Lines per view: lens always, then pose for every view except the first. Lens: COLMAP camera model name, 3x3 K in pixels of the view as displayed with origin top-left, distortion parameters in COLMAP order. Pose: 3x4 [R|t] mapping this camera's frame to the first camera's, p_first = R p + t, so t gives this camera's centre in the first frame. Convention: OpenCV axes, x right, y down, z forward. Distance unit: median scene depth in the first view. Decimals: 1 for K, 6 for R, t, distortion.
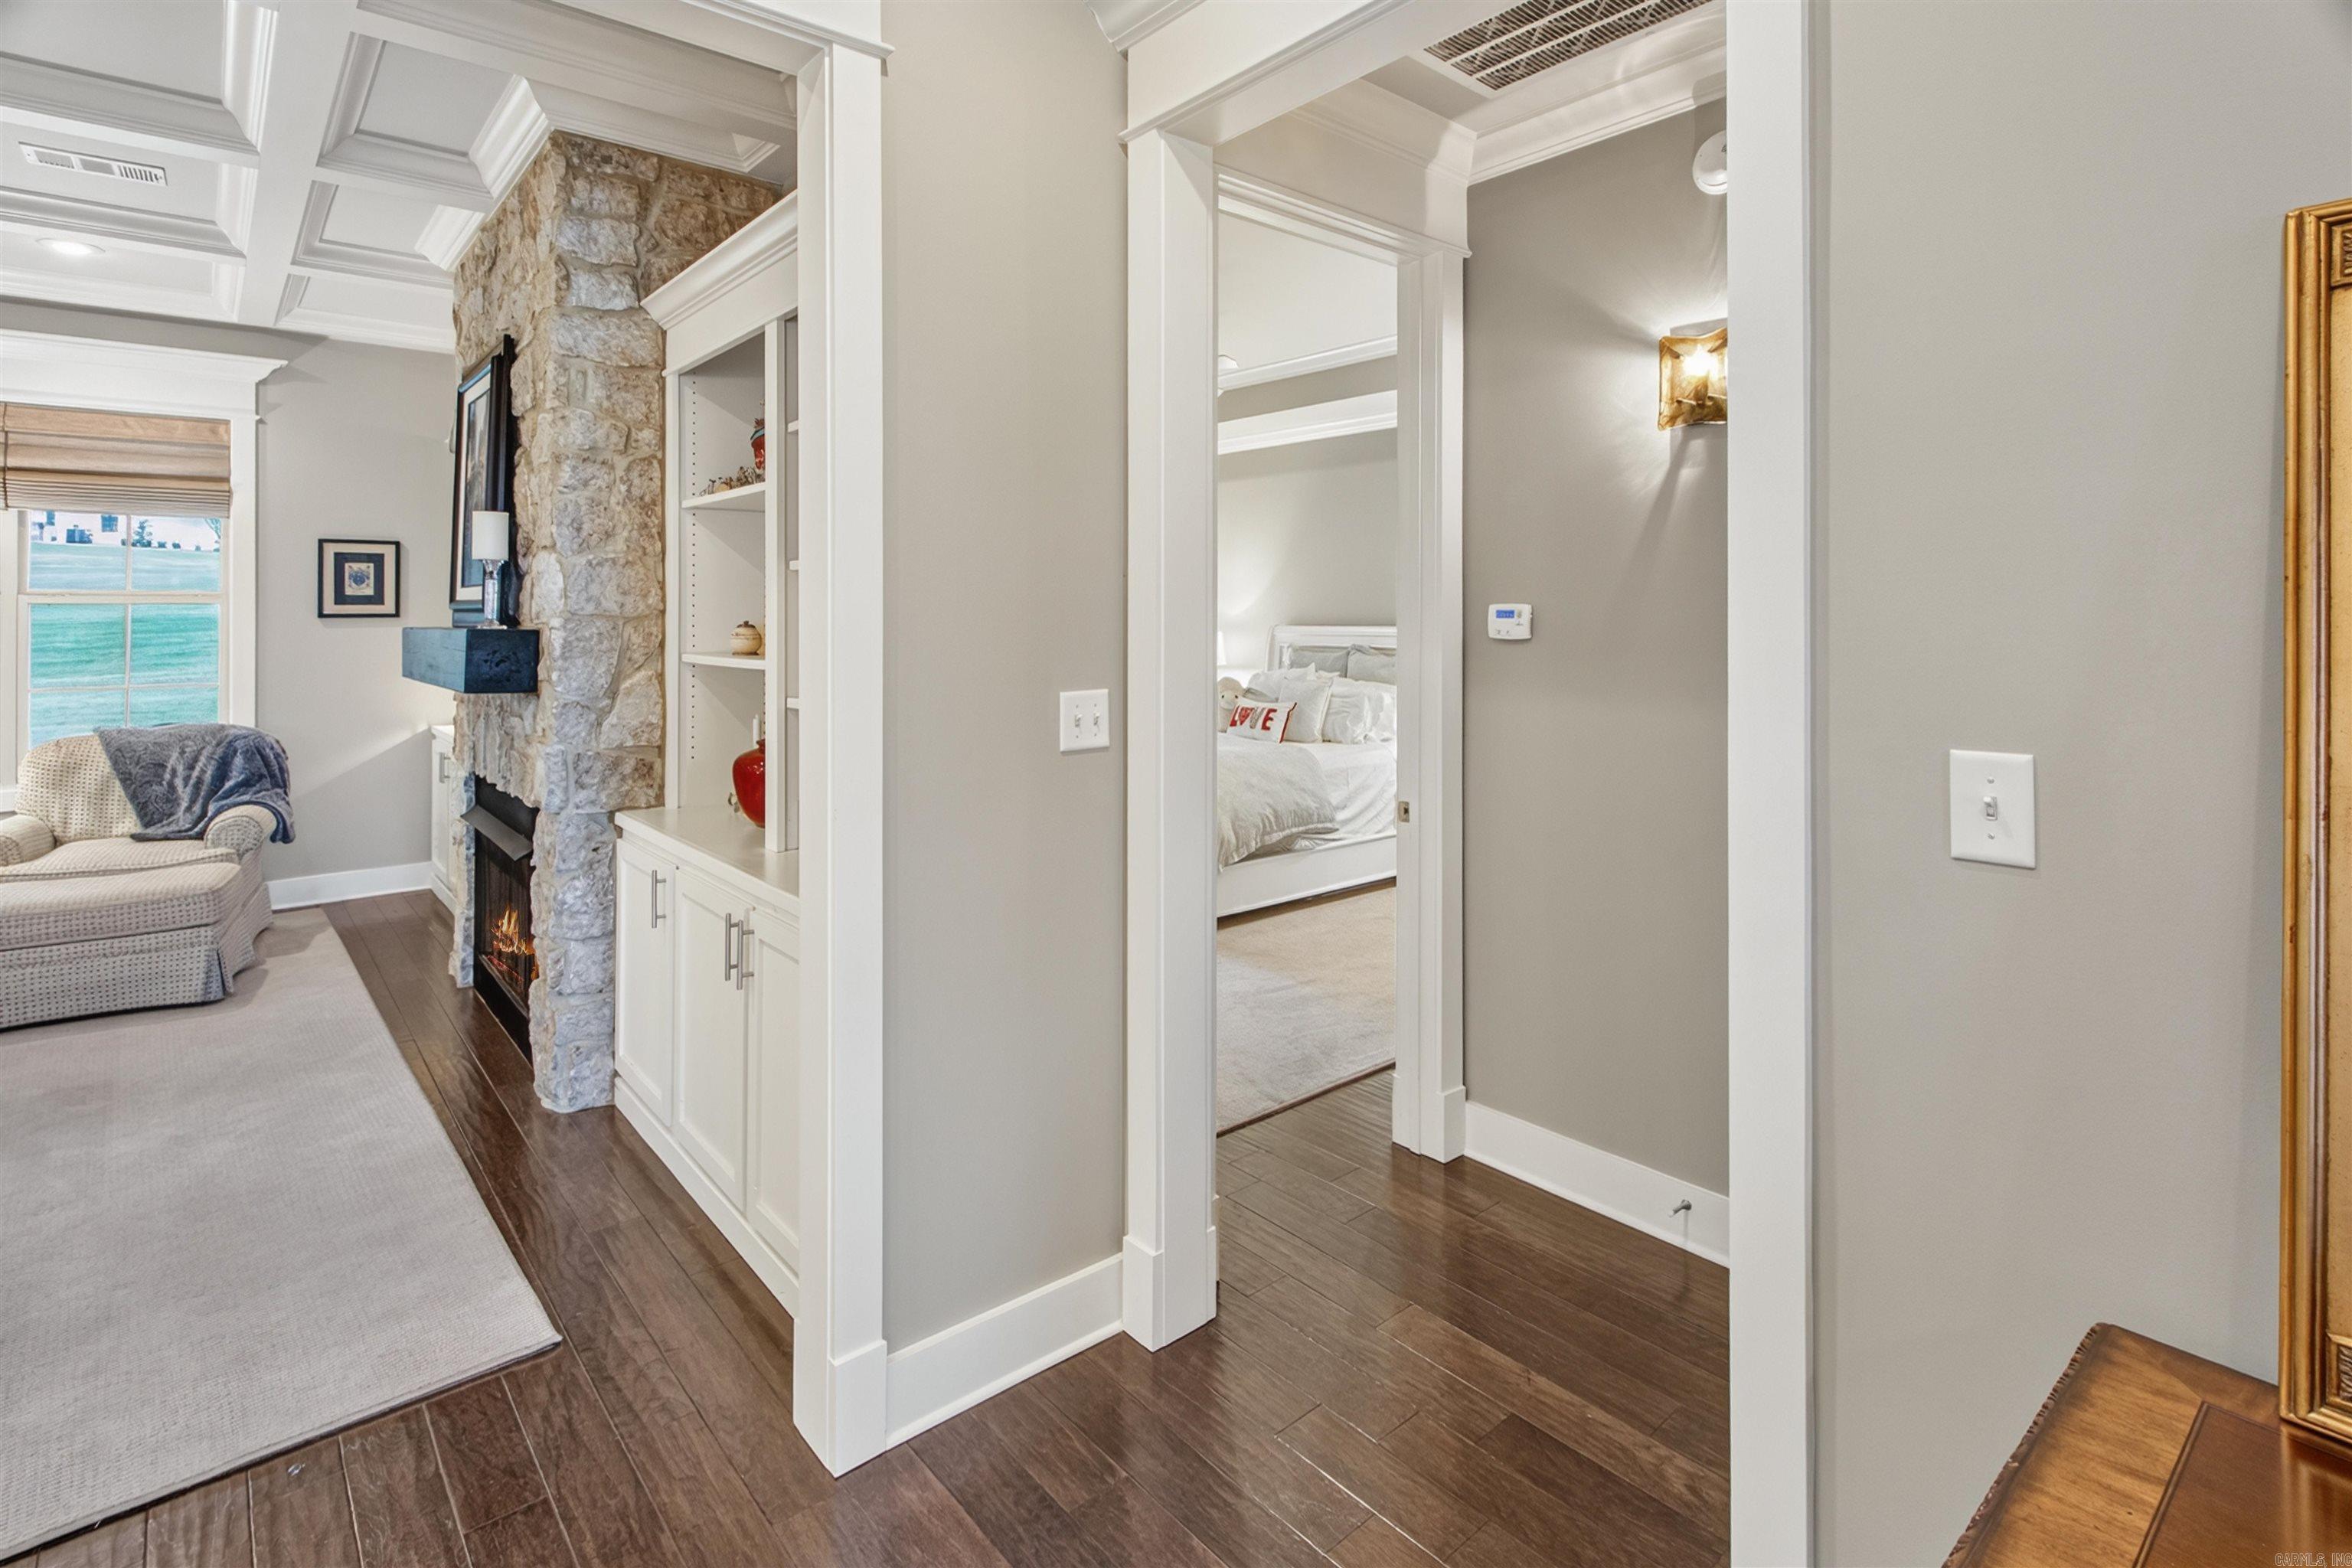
lens RADIAL K [[1144.2, 0, 1190.3], [0, 1144.2, 616.5], [0, 0, 1]] dist [0.004622, -0.000716]
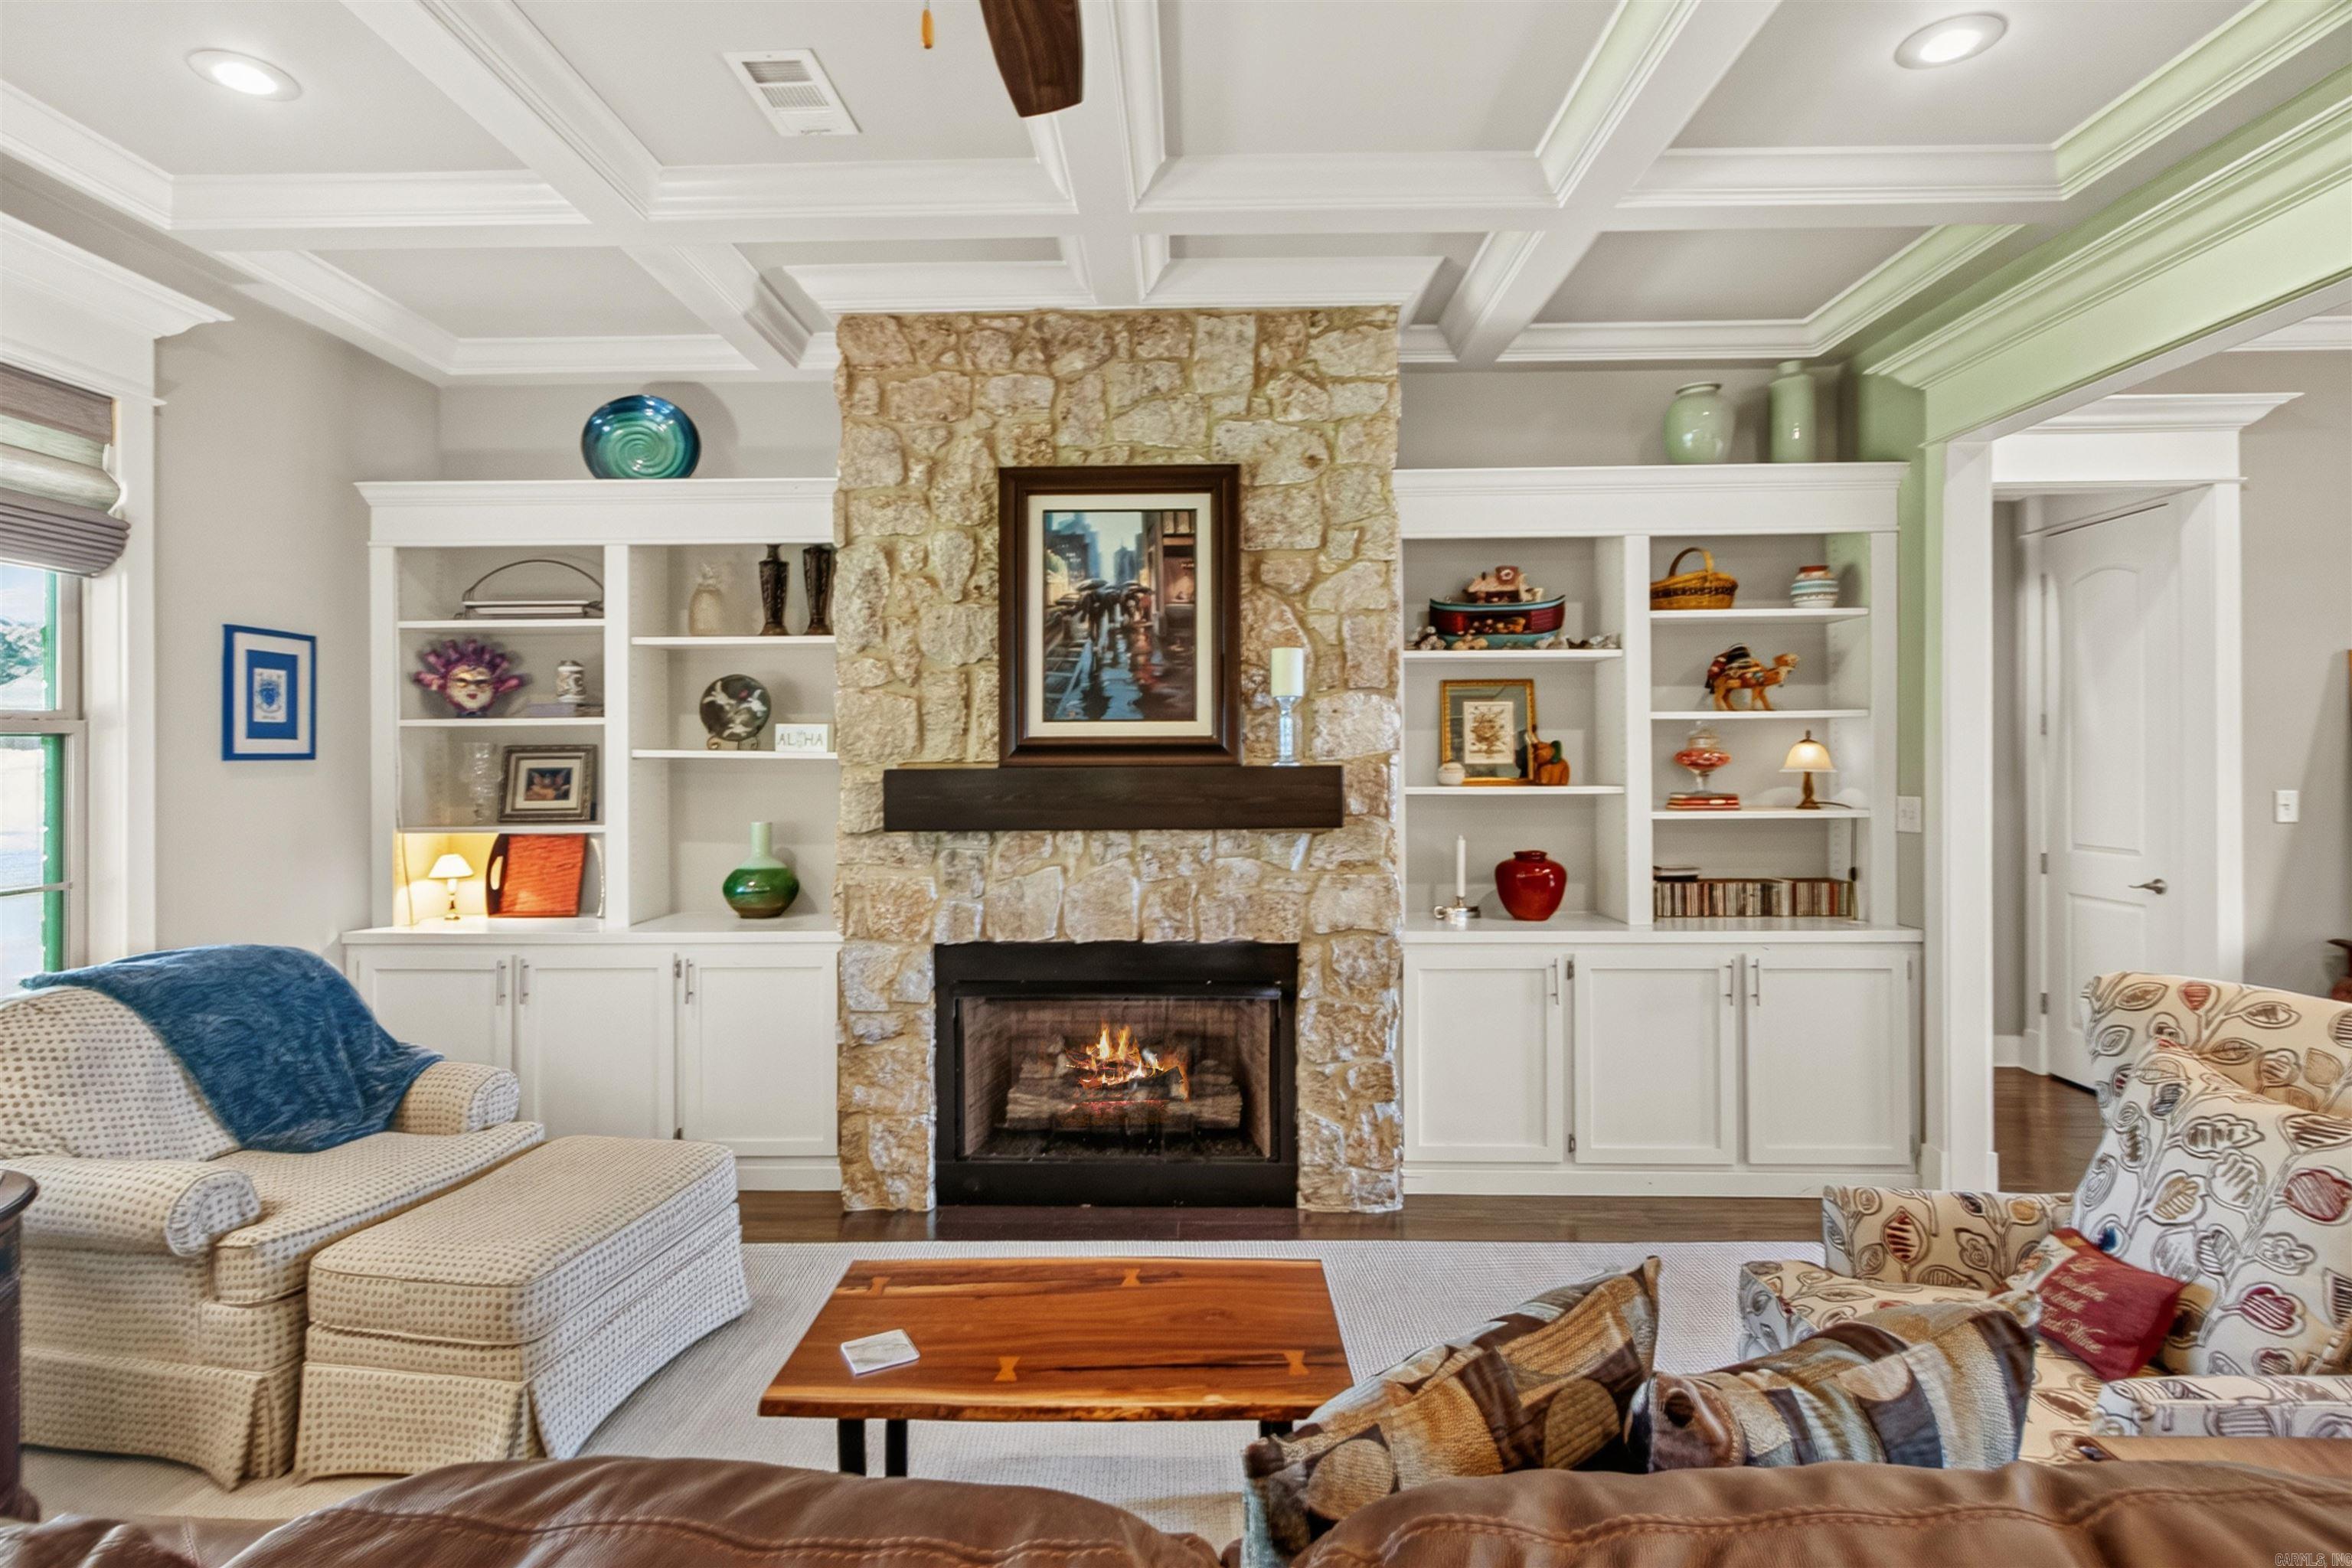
lens RADIAL K [[1128.7, 0, 1175.3], [0, 1128.7, 759.6], [0, 0, 1]] dist [0.003865, -0.003251]
pose [[0.674280, -0.001256, 0.738475, -0.857850], [0.004155, 0.999989, -0.002093, 0.004304], [-0.738464, 0.004479, 0.674278, 0.255188]]
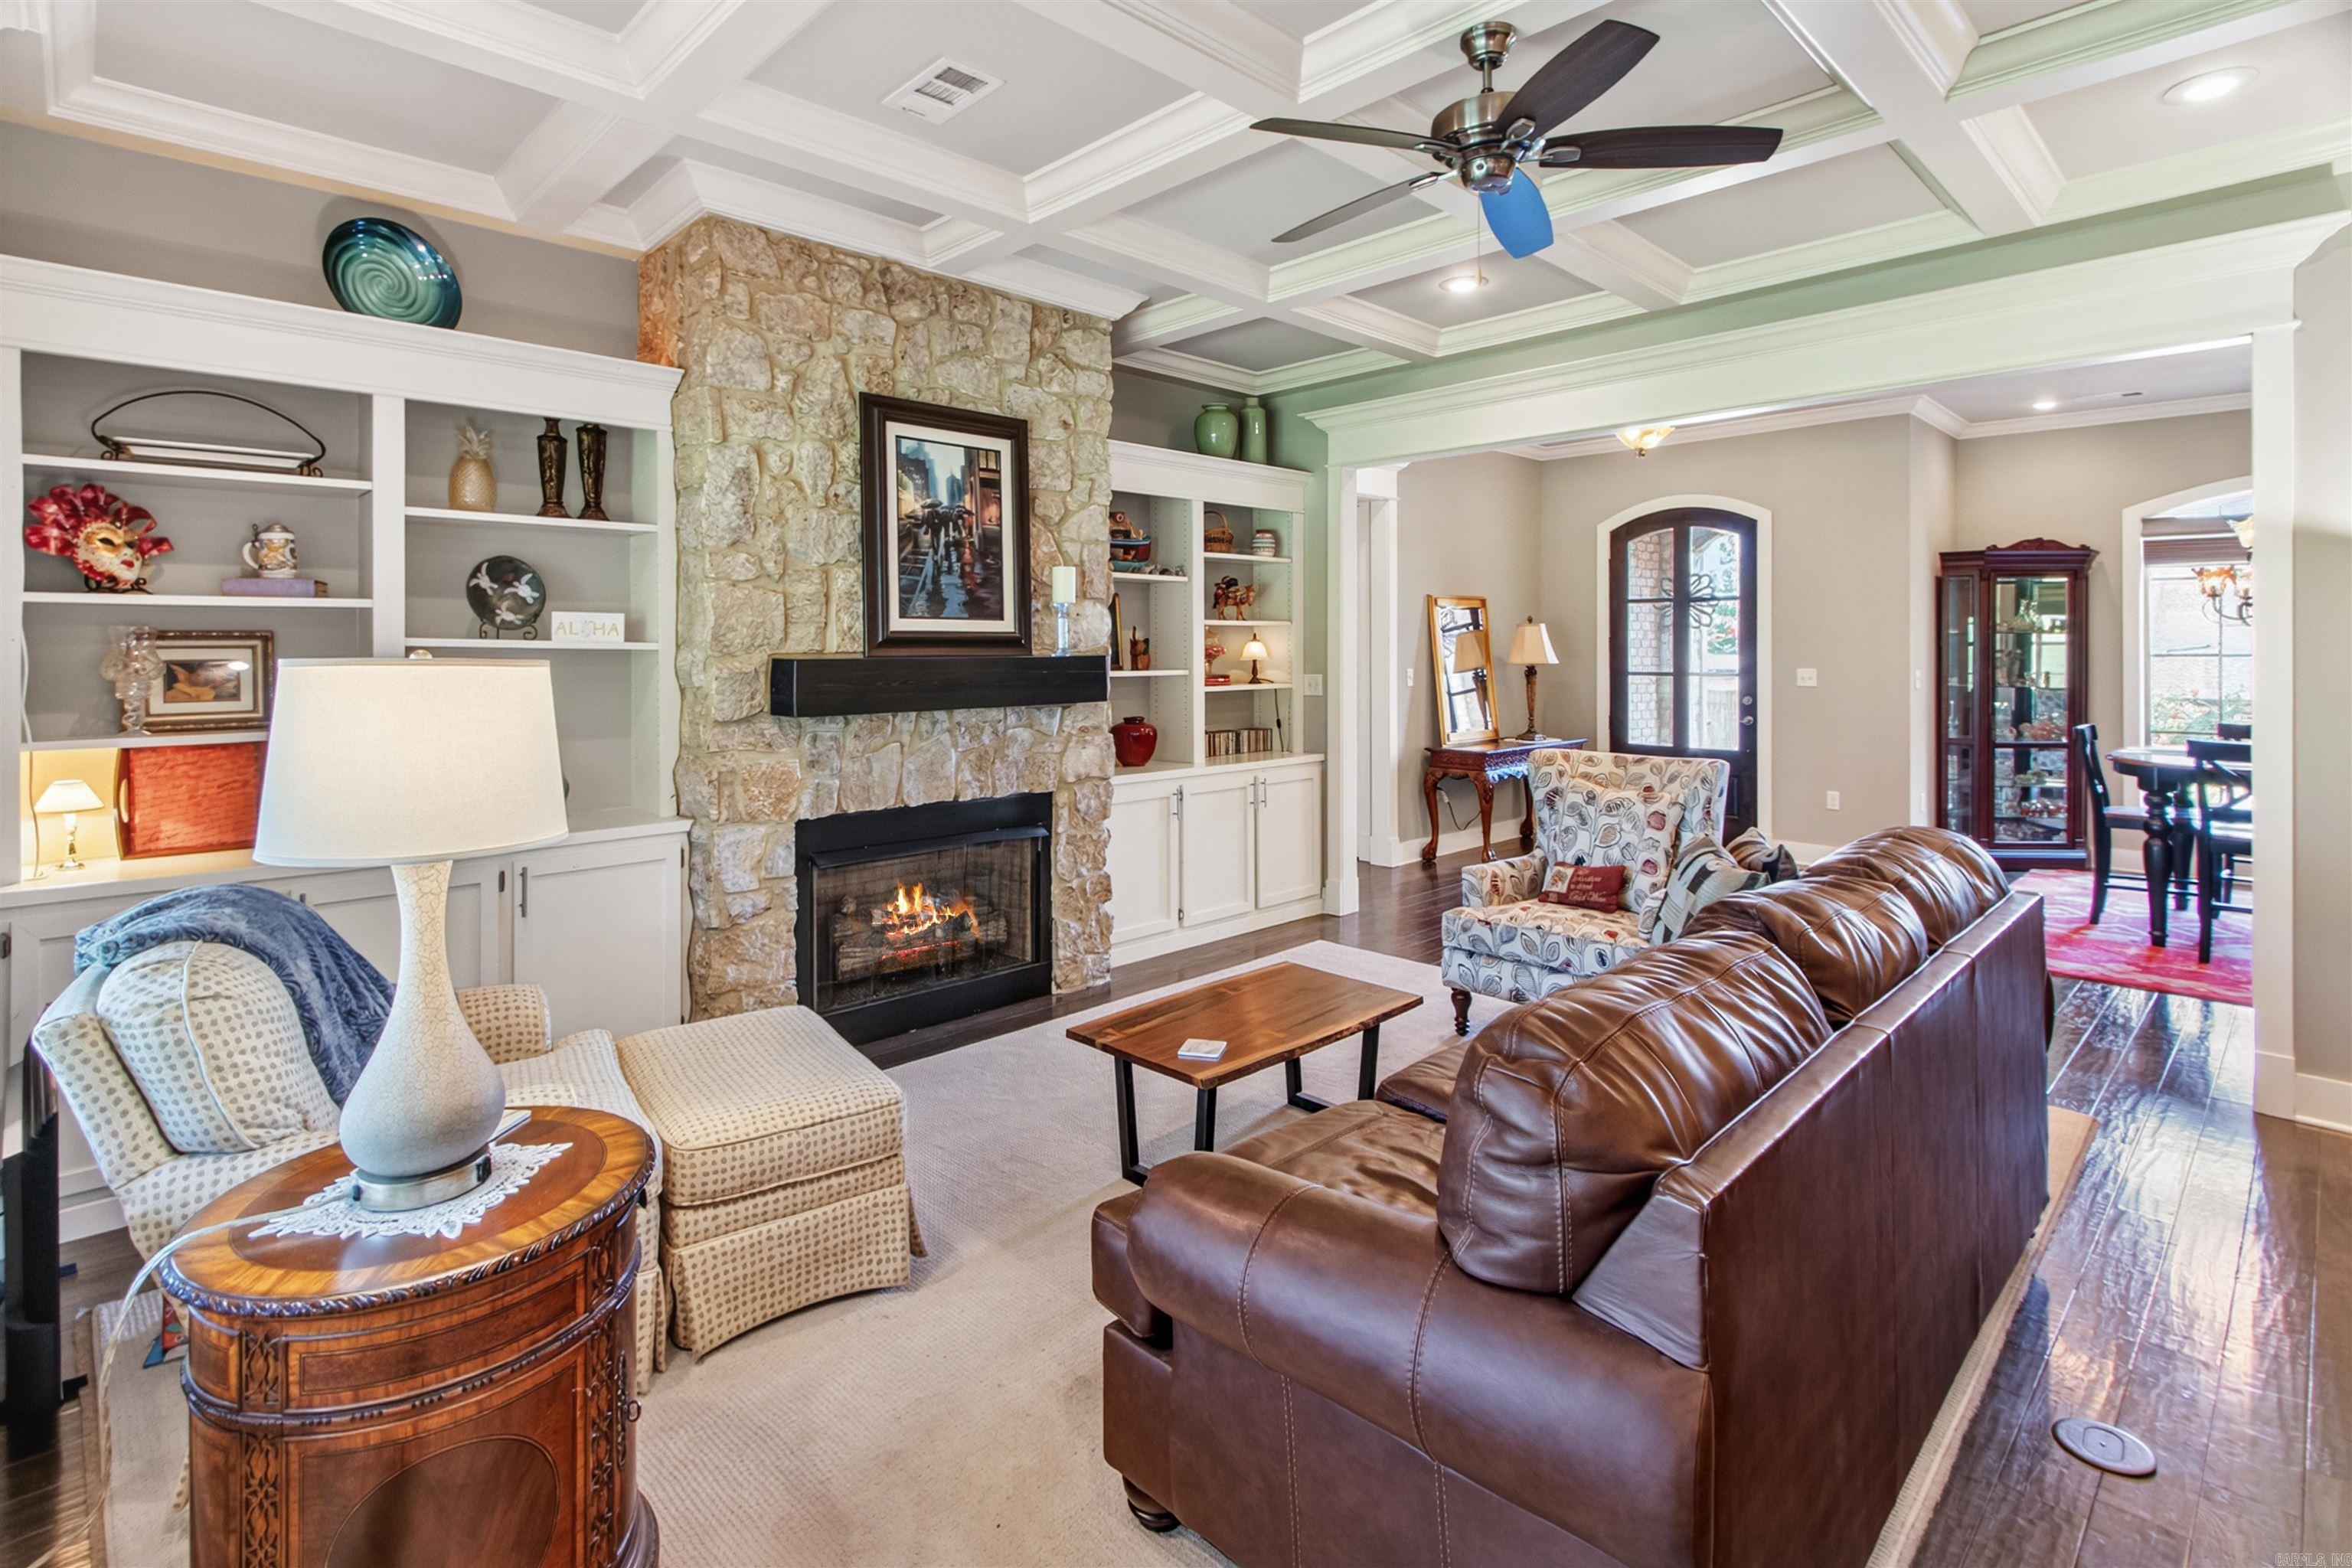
lens RADIAL K [[1144.2, 0, 1135.5], [0, 1144.2, 652.4], [0, 0, 1]] dist [0.004622, -0.000716]
pose [[-0.044382, -0.001477, 0.999014, -1.181637], [0.001983, 0.999997, 0.001566, 0.002994], [-0.999013, 0.002051, -0.044379, 0.604897]]
